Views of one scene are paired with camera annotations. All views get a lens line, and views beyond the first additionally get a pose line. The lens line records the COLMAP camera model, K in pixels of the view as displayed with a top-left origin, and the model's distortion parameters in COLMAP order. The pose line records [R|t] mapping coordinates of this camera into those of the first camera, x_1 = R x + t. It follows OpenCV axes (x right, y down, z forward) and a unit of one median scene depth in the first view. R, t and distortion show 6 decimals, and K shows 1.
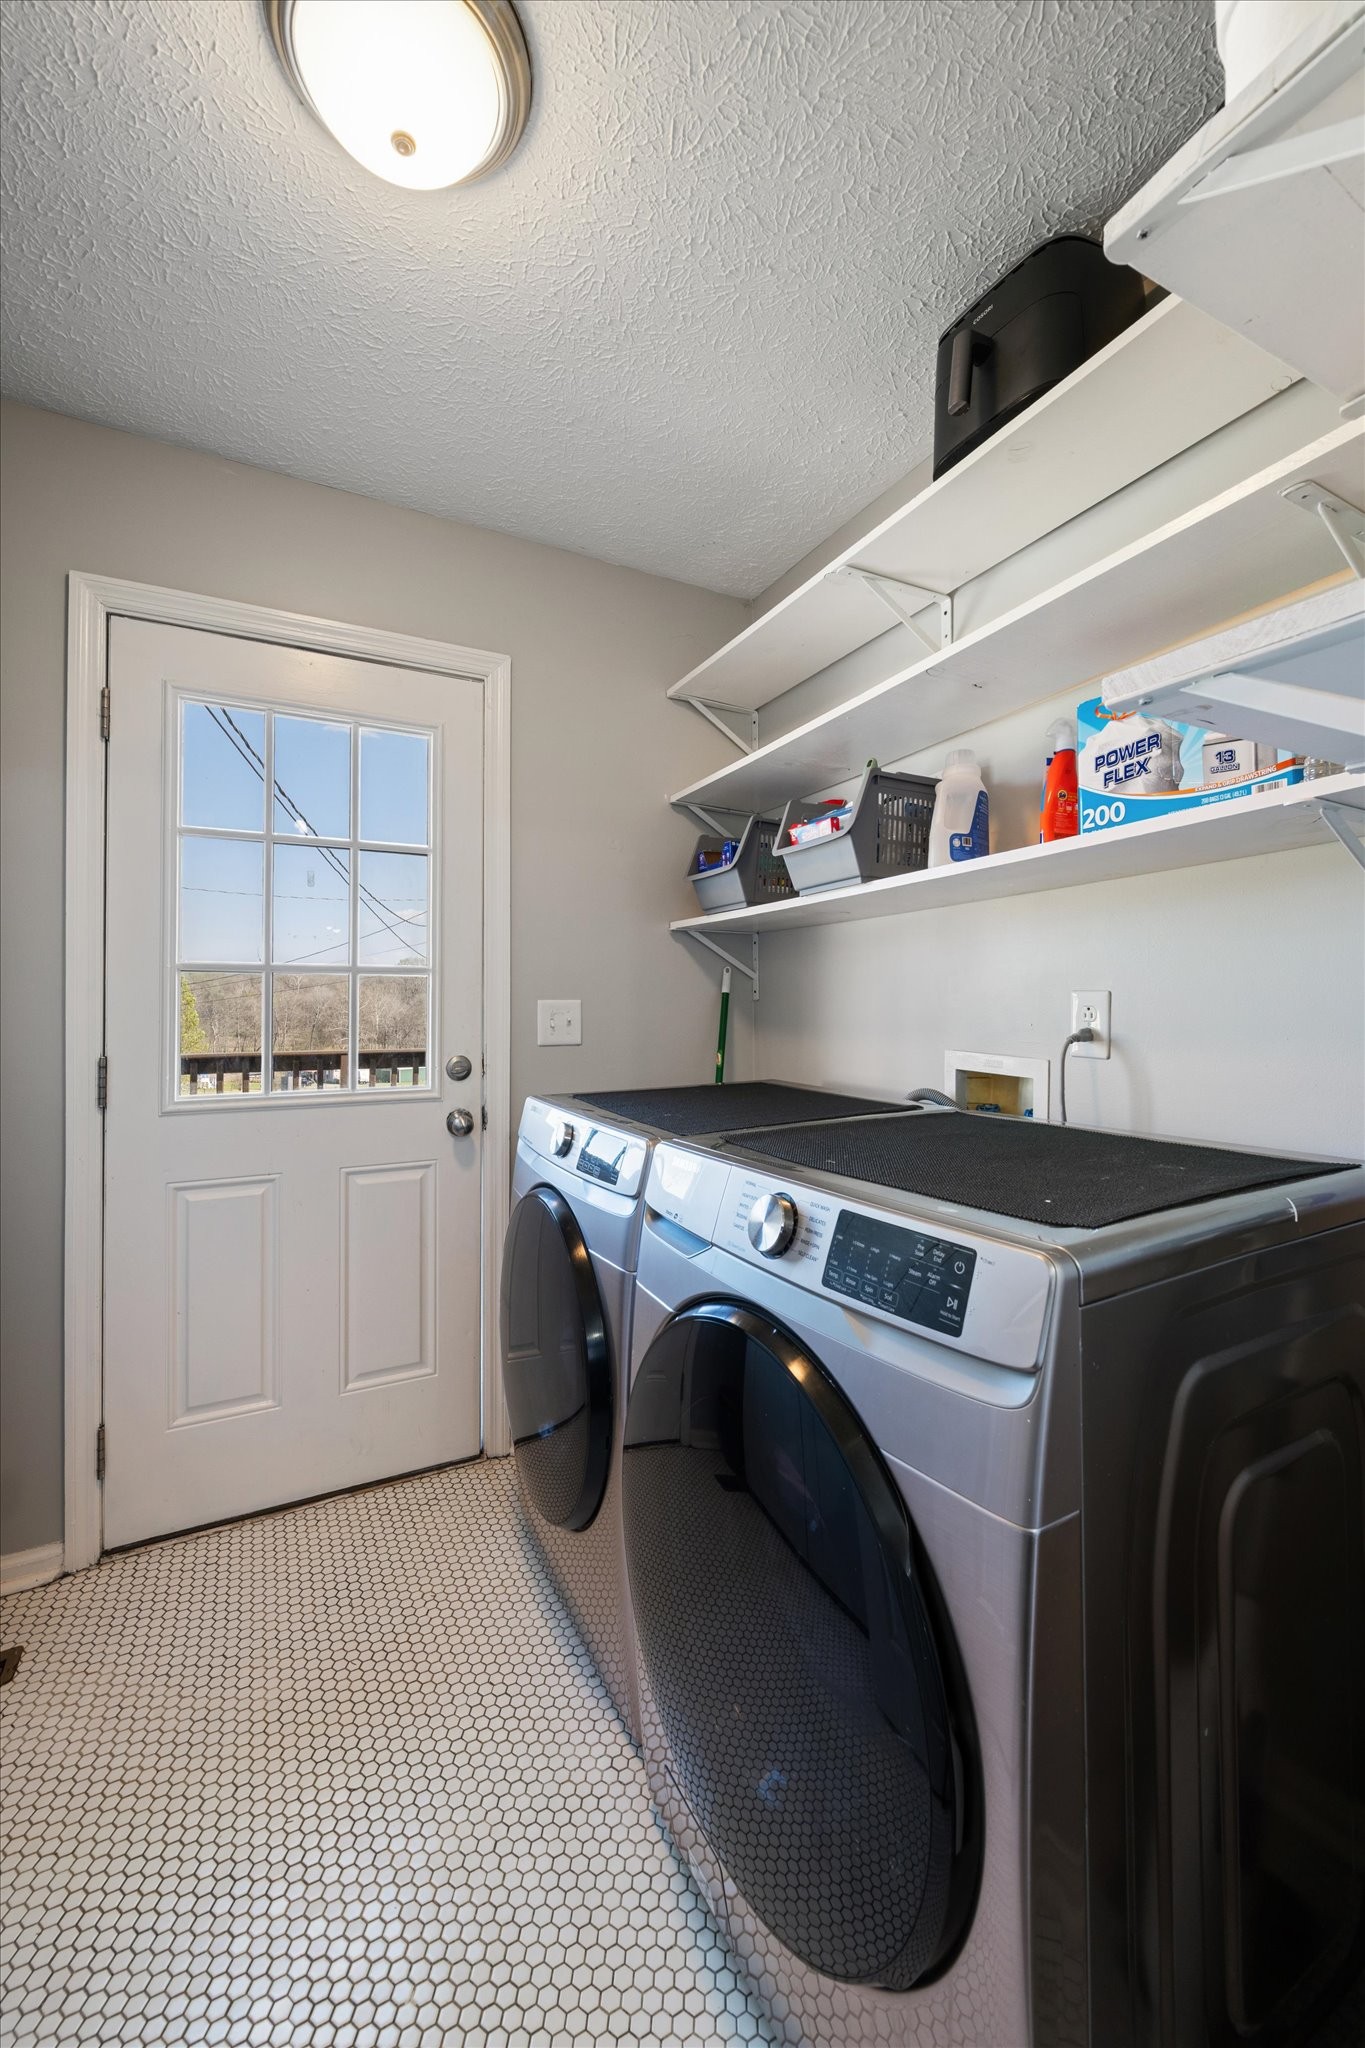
lens RADIAL K [[797.2, 0, 692.7], [0, 797.2, 997.5], [0, 0, 1]] dist [-0.002799, -0.000051]
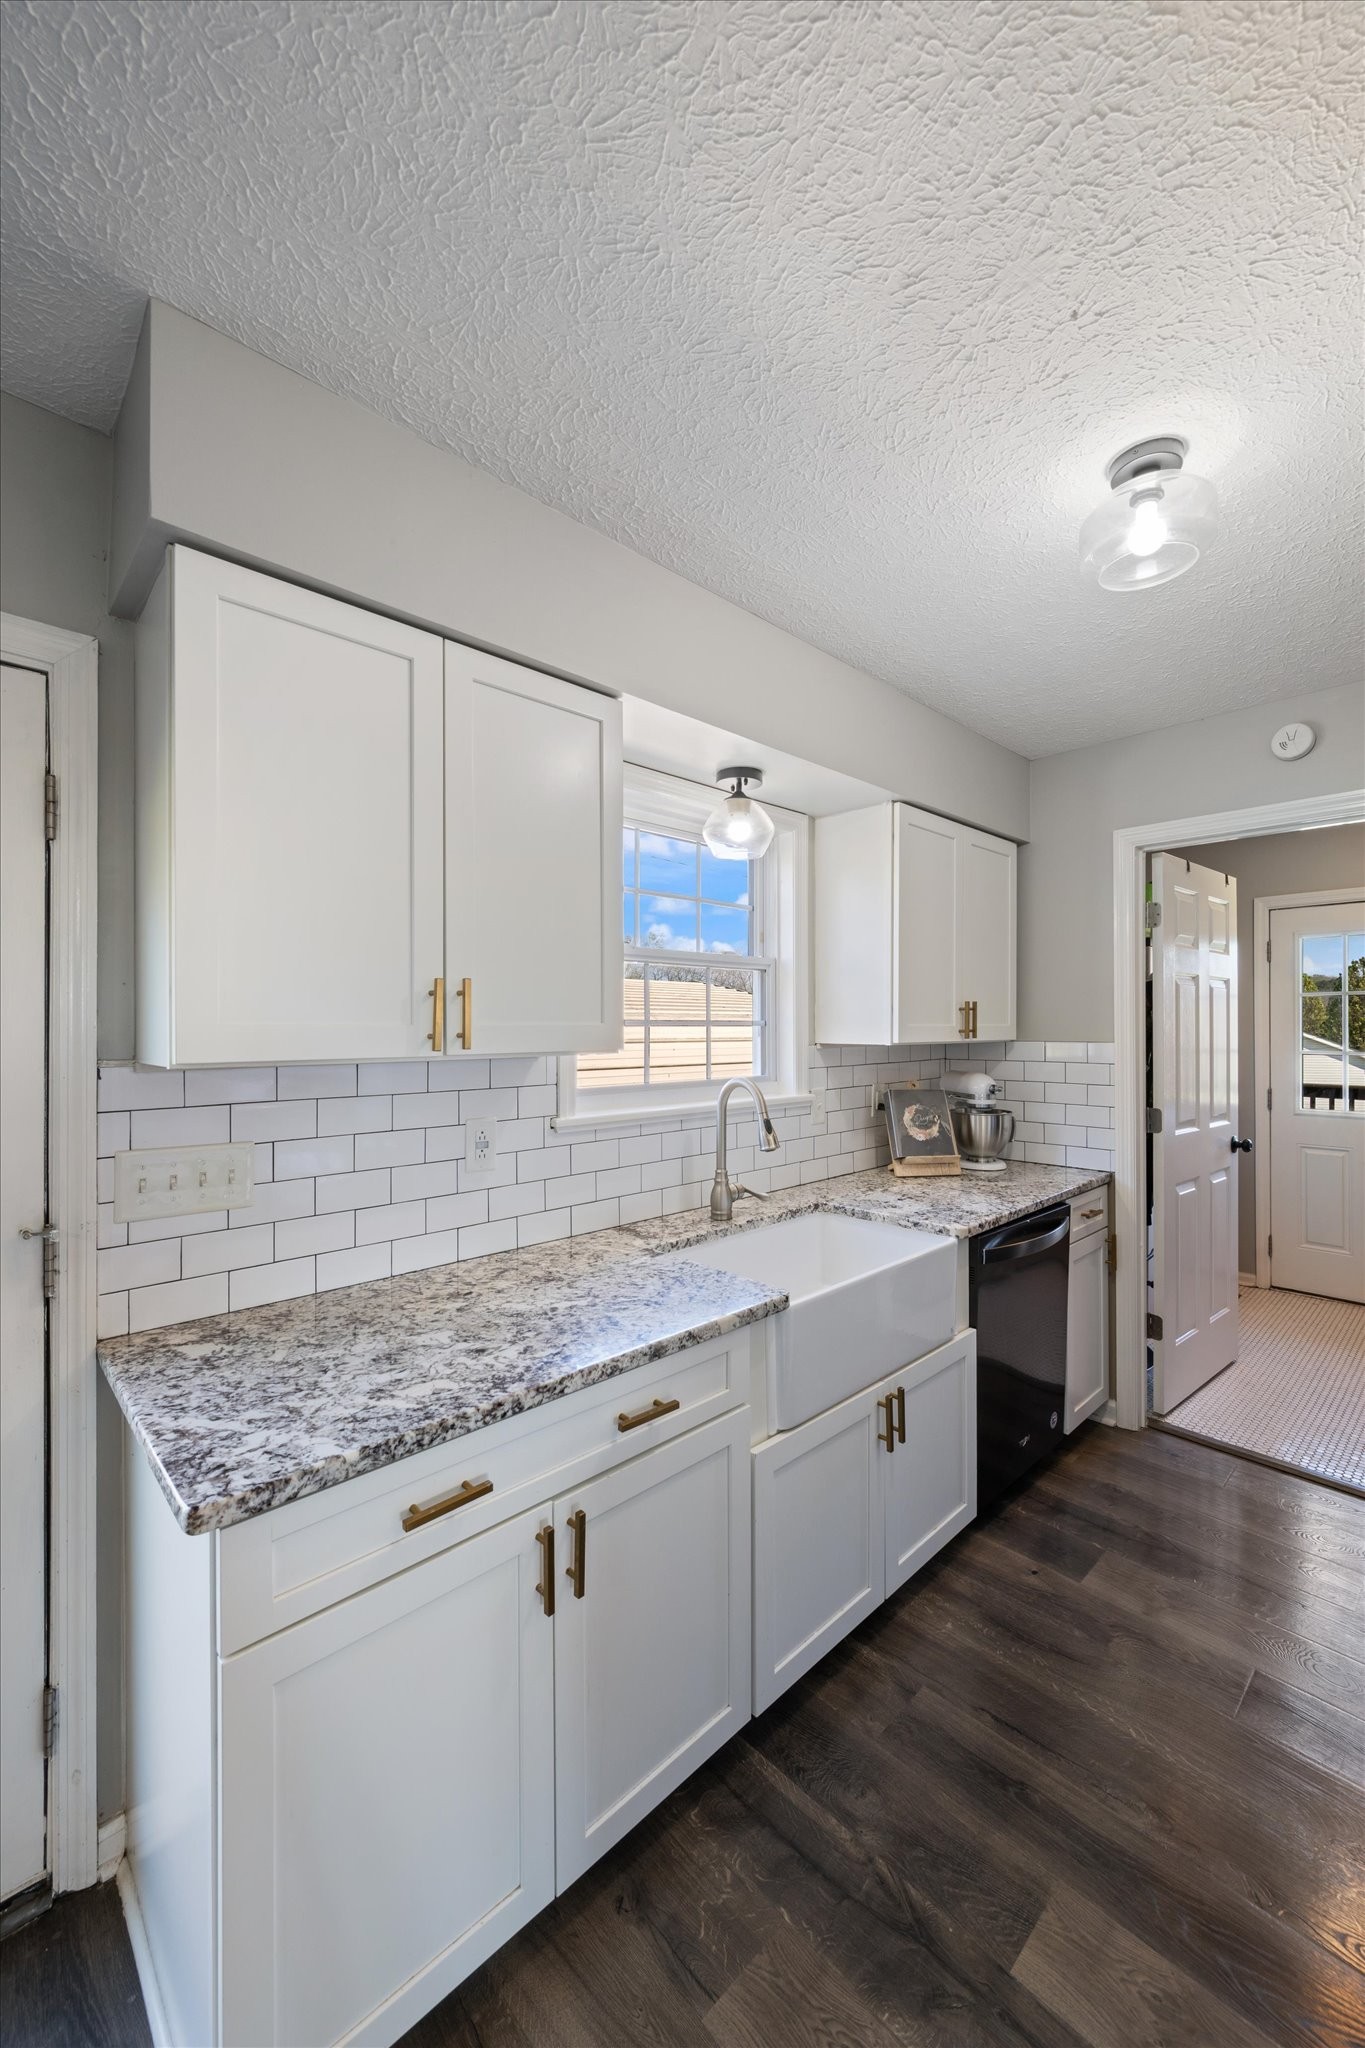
lens RADIAL K [[797.2, 0, 687.5], [0, 797.2, 1024.1], [0, 0, 1]] dist [-0.002799, -0.000051]
pose [[0.260946, -0.000409, -0.965353, 1.010985], [0.013297, 0.999907, 0.003171, -0.135184], [0.965262, -0.013663, 0.260927, -1.196152]]
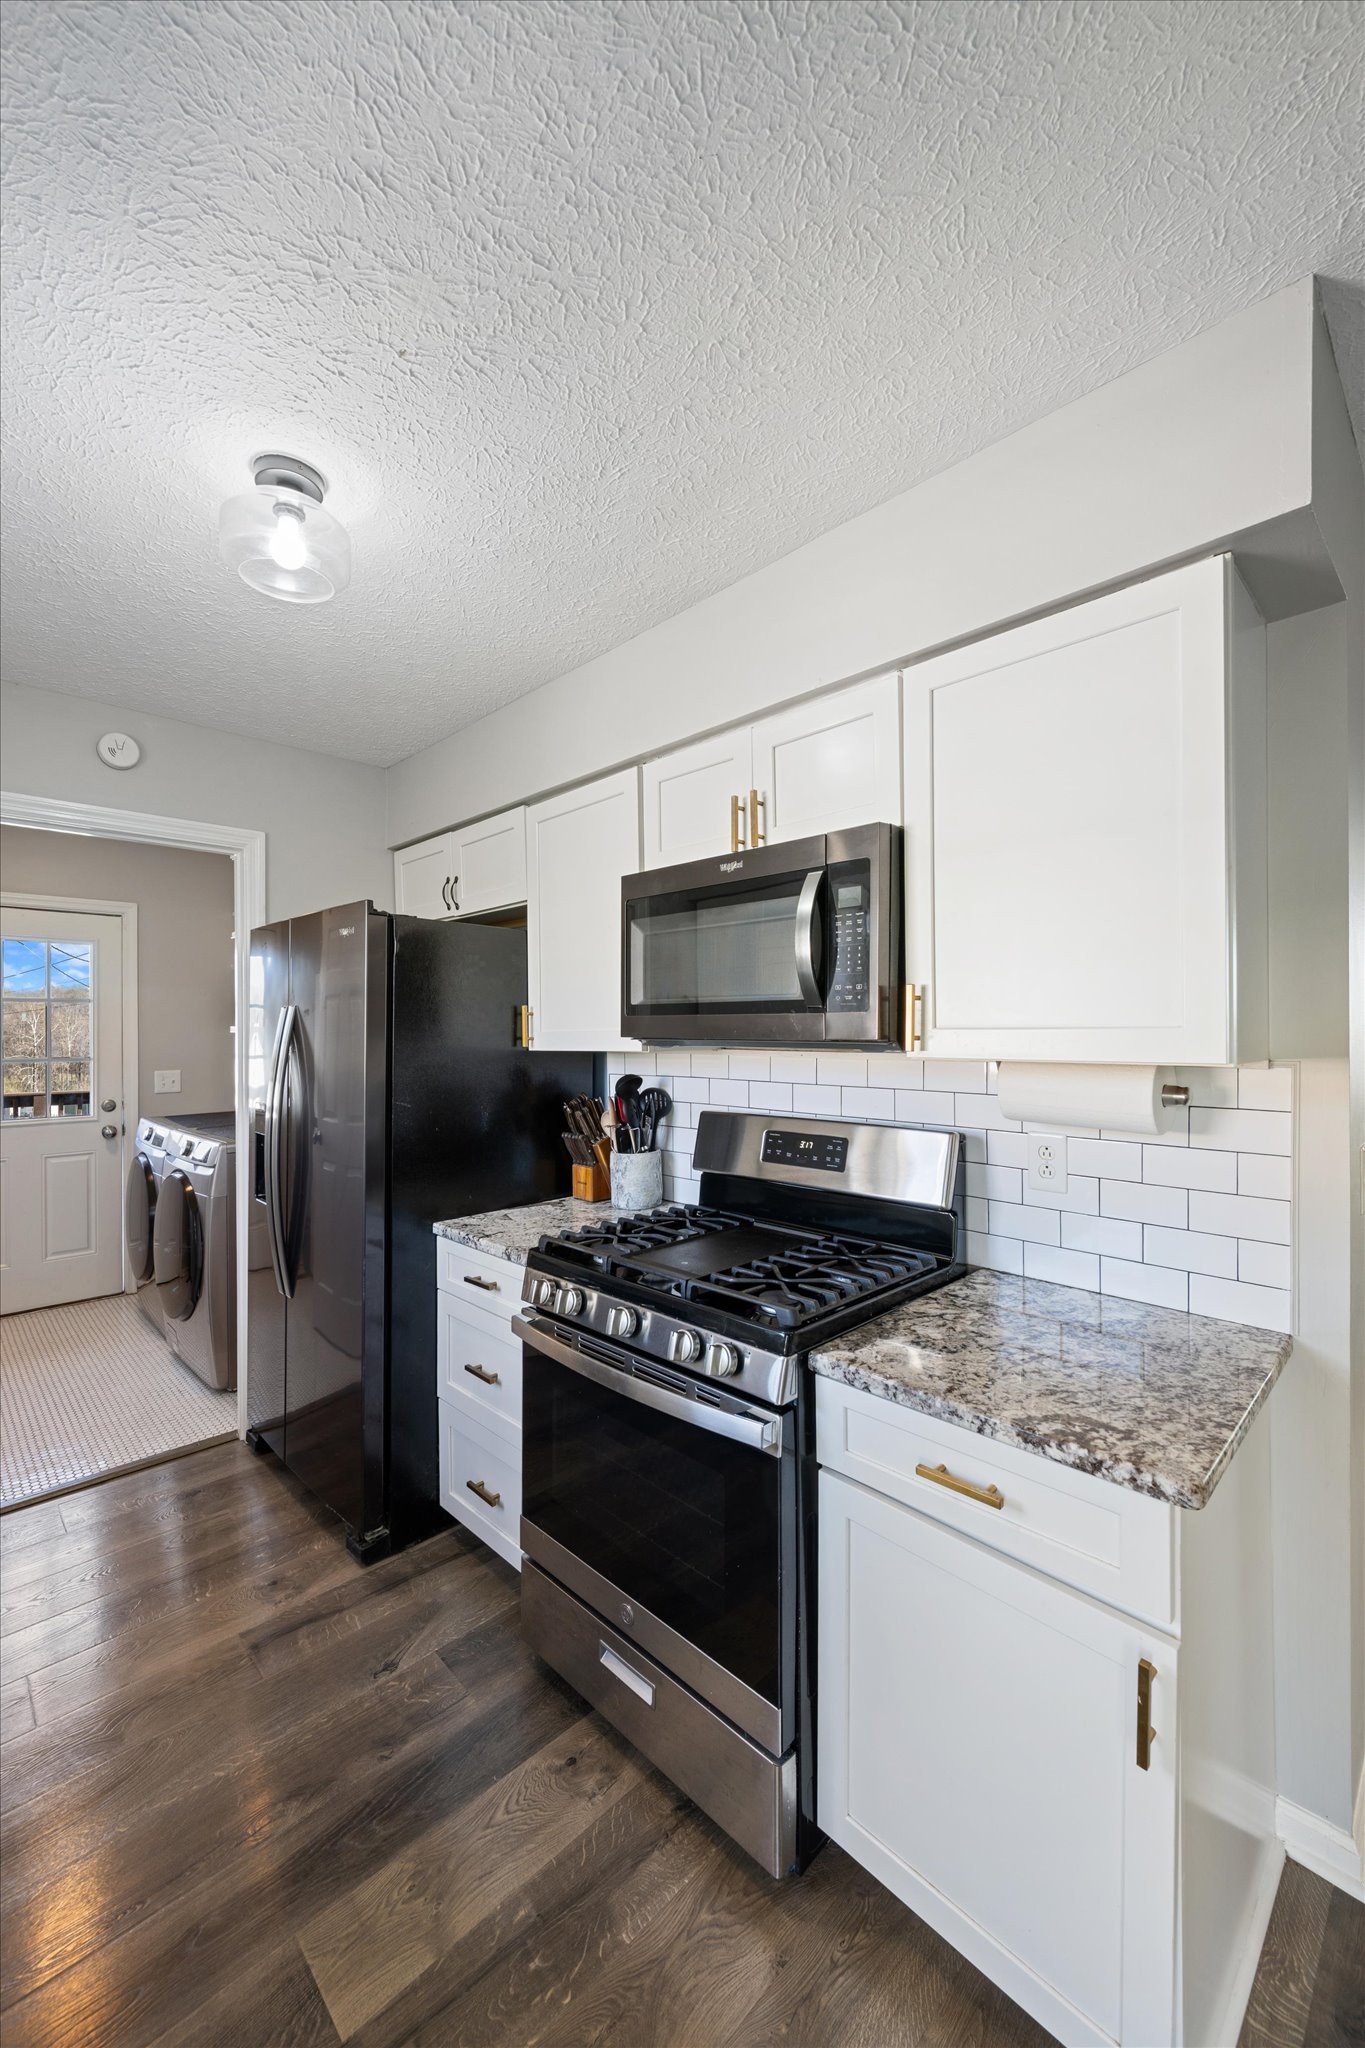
lens RADIAL K [[797.2, 0, 686.9], [0, 797.2, 1030.6], [0, 0, 1]] dist [-0.002799, -0.000051]
pose [[0.960103, -0.002598, 0.279633, 0.575210], [-0.001209, 0.999909, 0.013439, -0.136902], [-0.279642, -0.013241, 0.960013, -1.411259]]
